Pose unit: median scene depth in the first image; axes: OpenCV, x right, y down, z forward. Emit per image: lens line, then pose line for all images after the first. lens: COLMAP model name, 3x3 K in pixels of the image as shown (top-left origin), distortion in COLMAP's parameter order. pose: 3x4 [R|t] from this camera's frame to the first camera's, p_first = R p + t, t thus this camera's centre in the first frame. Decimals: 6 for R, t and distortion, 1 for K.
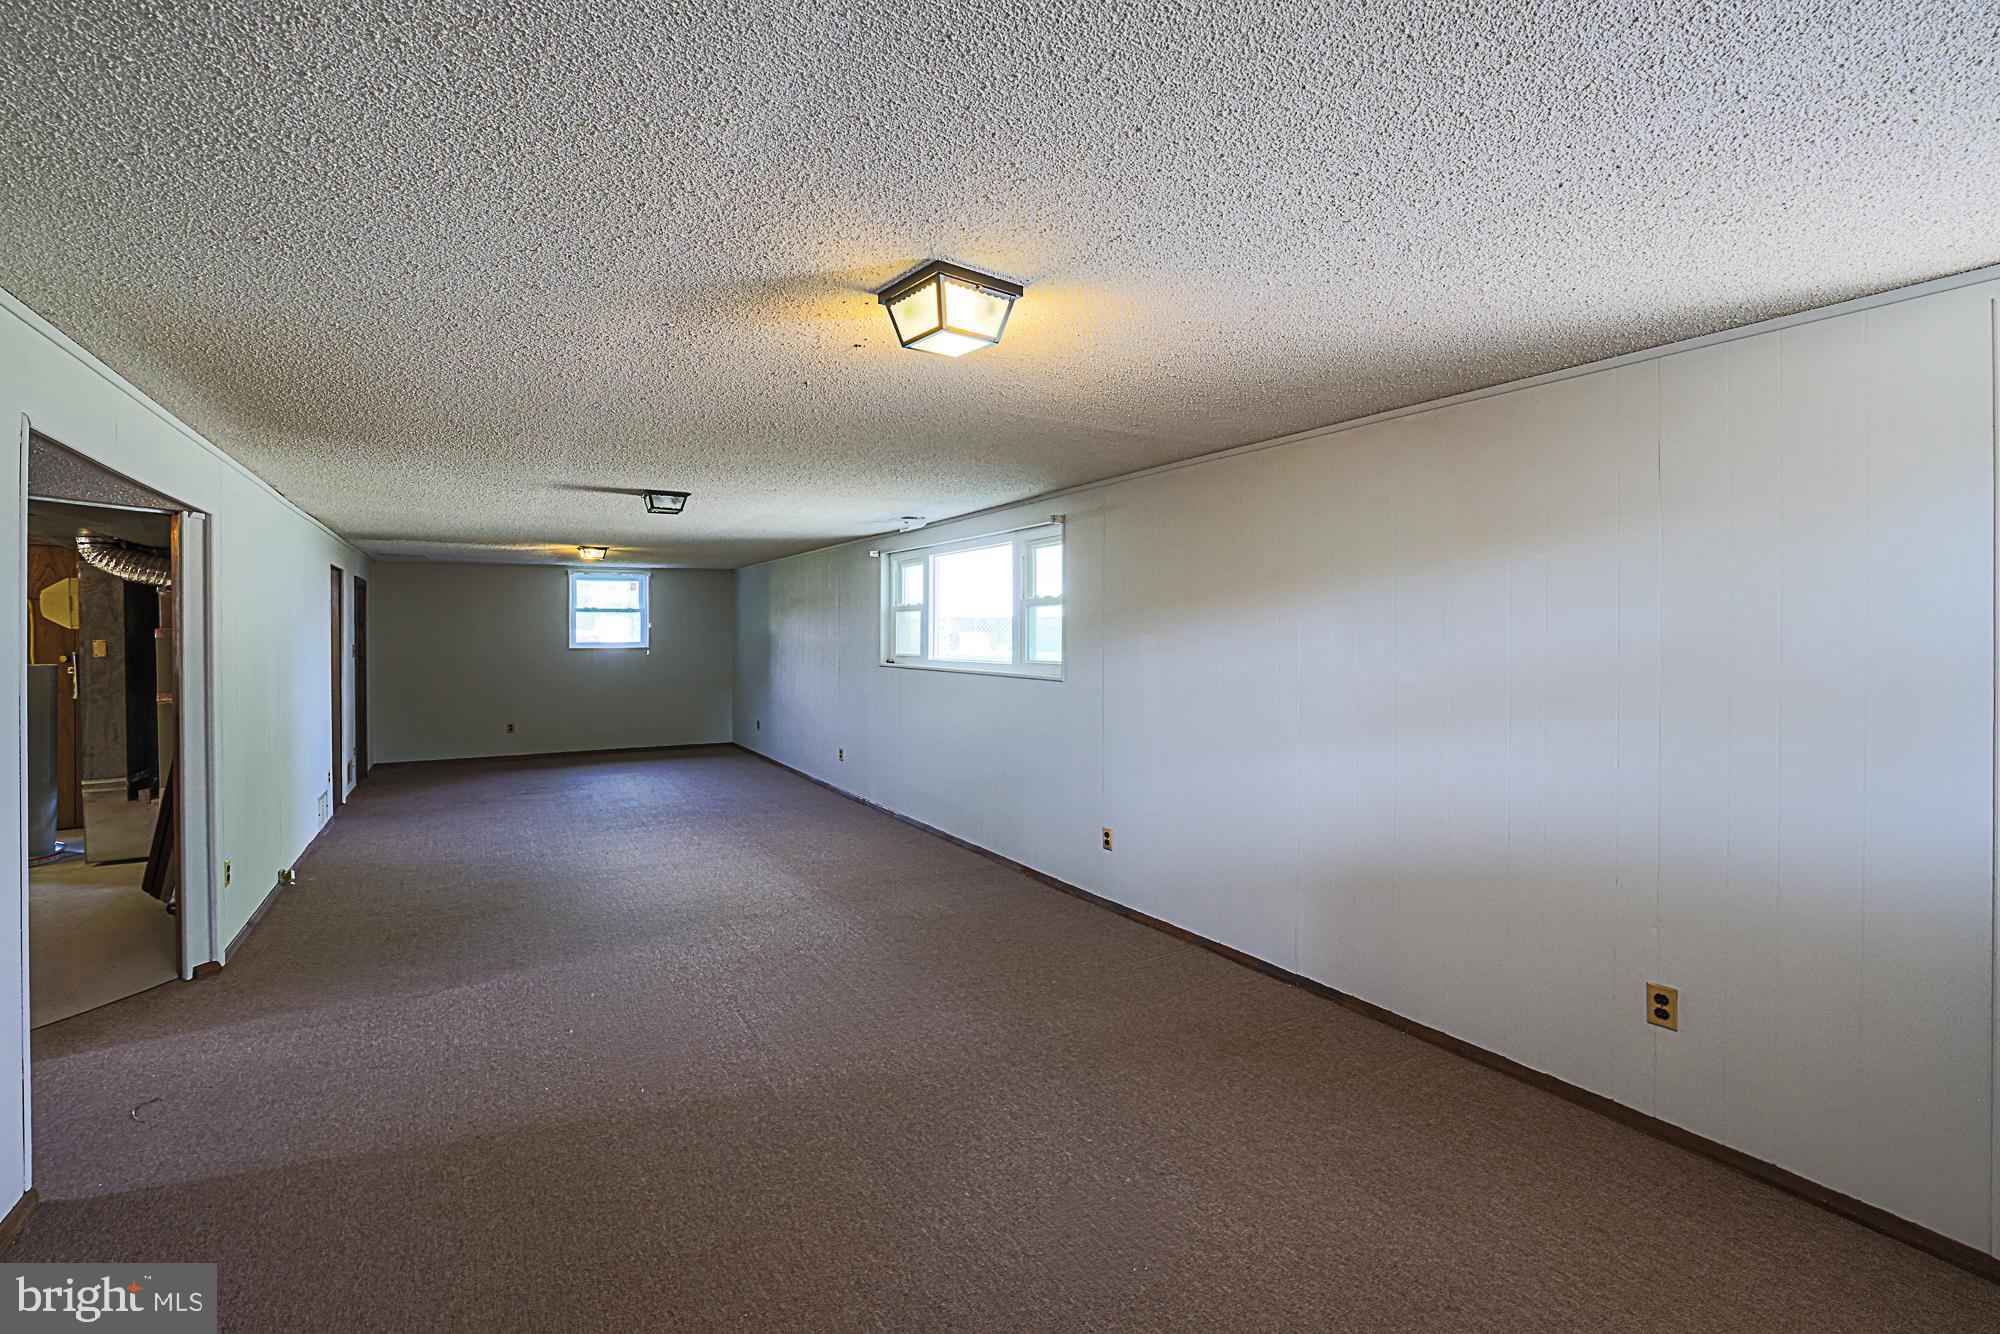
lens RADIAL K [[898.1, 0, 995.6], [0, 898.1, 651.3], [0, 0, 1]] dist [-0.003080, -0.000314]
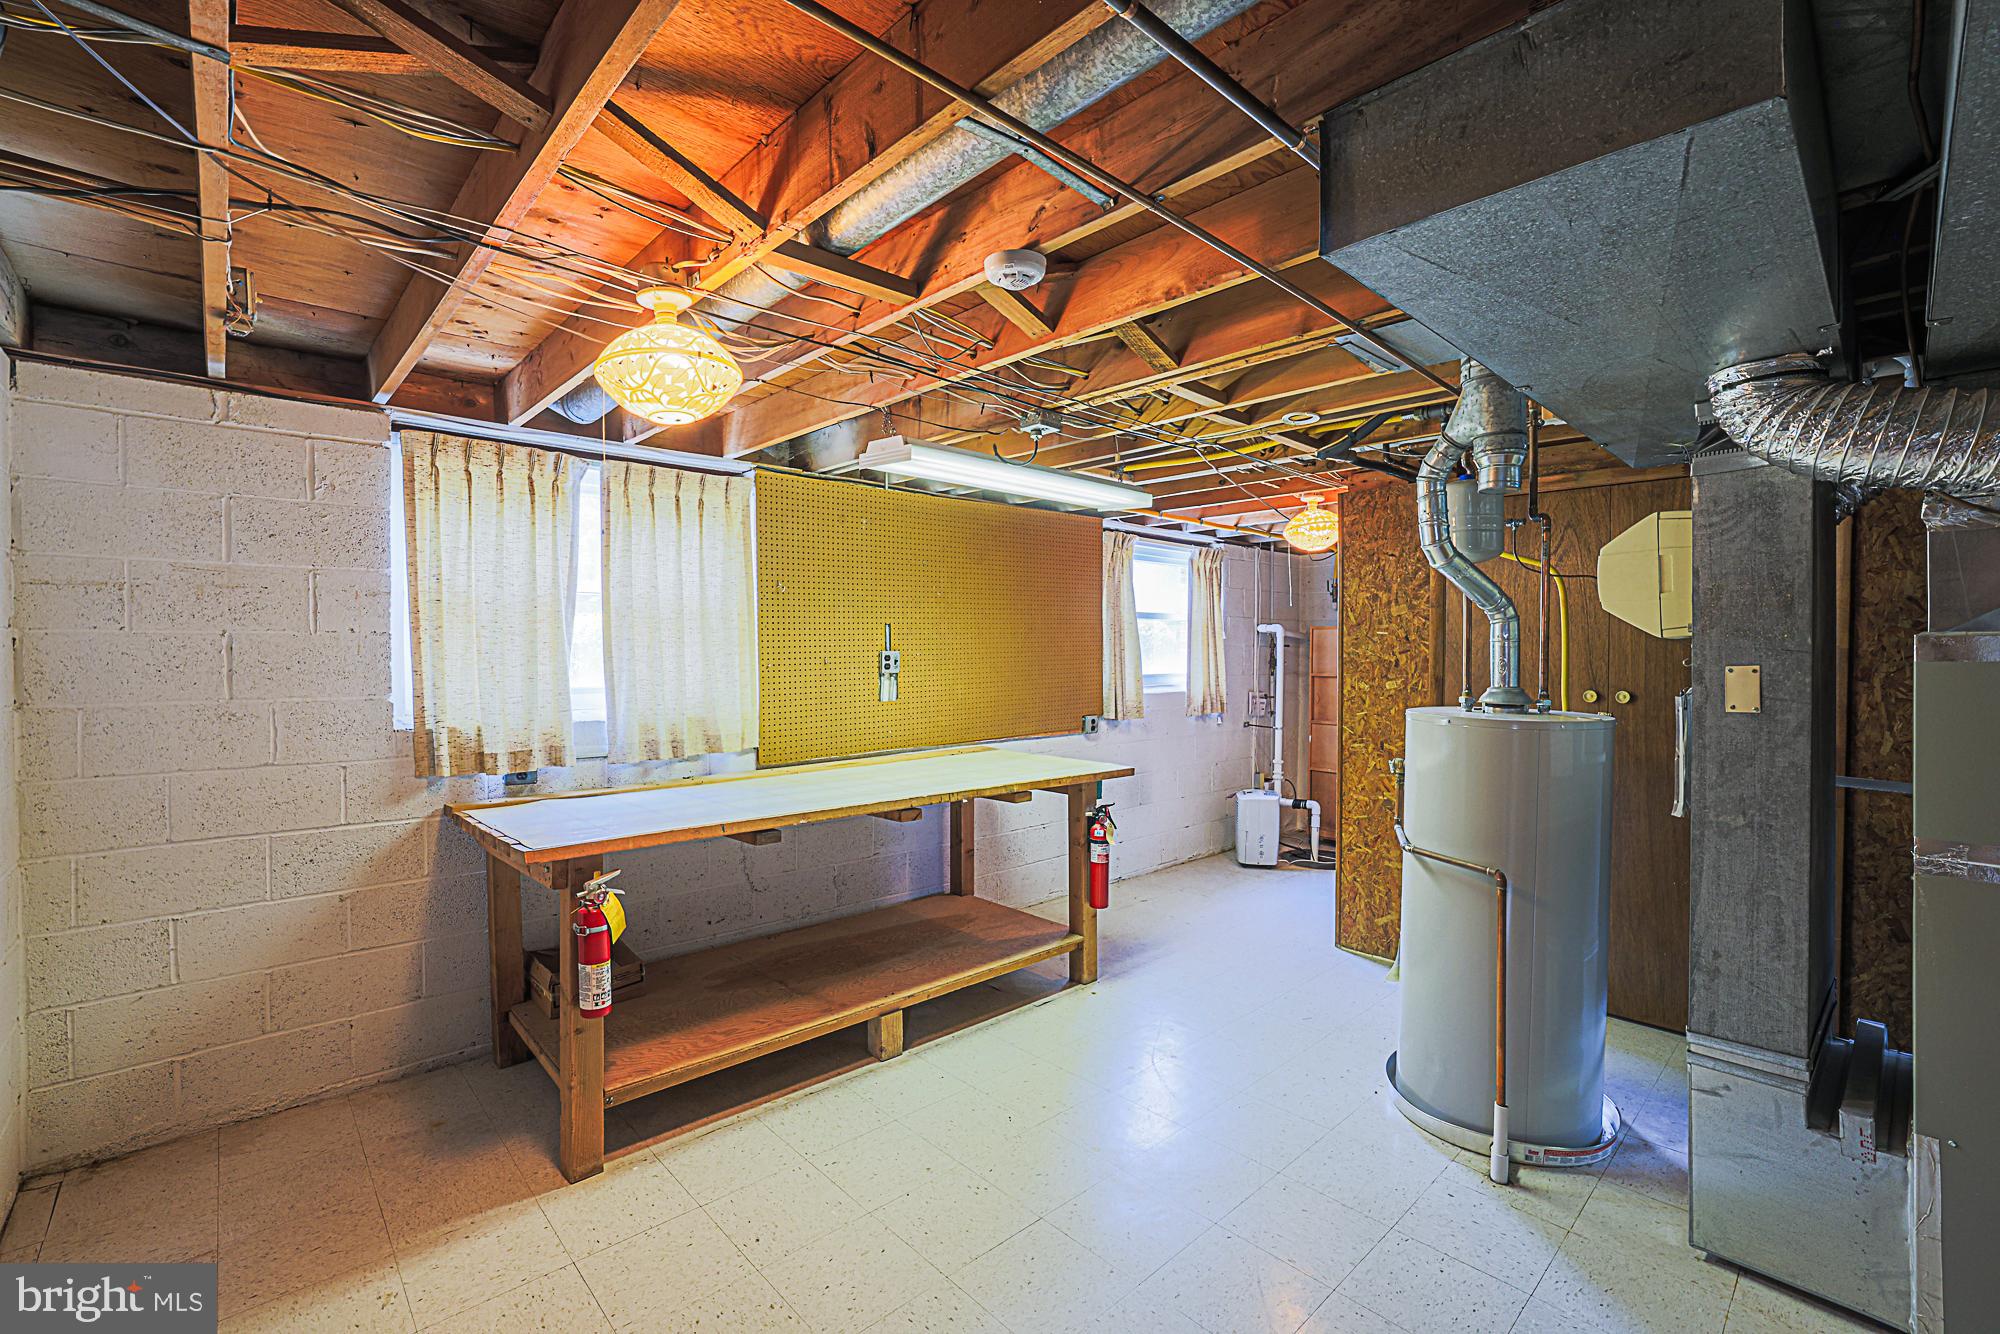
lens RADIAL K [[857.4, 0, 997.0], [0, 857.4, 636.8], [0, 0, 1]] dist [-0.000201, 0.000084]
pose [[0.220895, 0.001875, -0.975296, -0.728338], [-0.014352, 0.999896, -0.001328, -0.019794], [0.975192, 0.014290, 0.220899, 0.627502]]
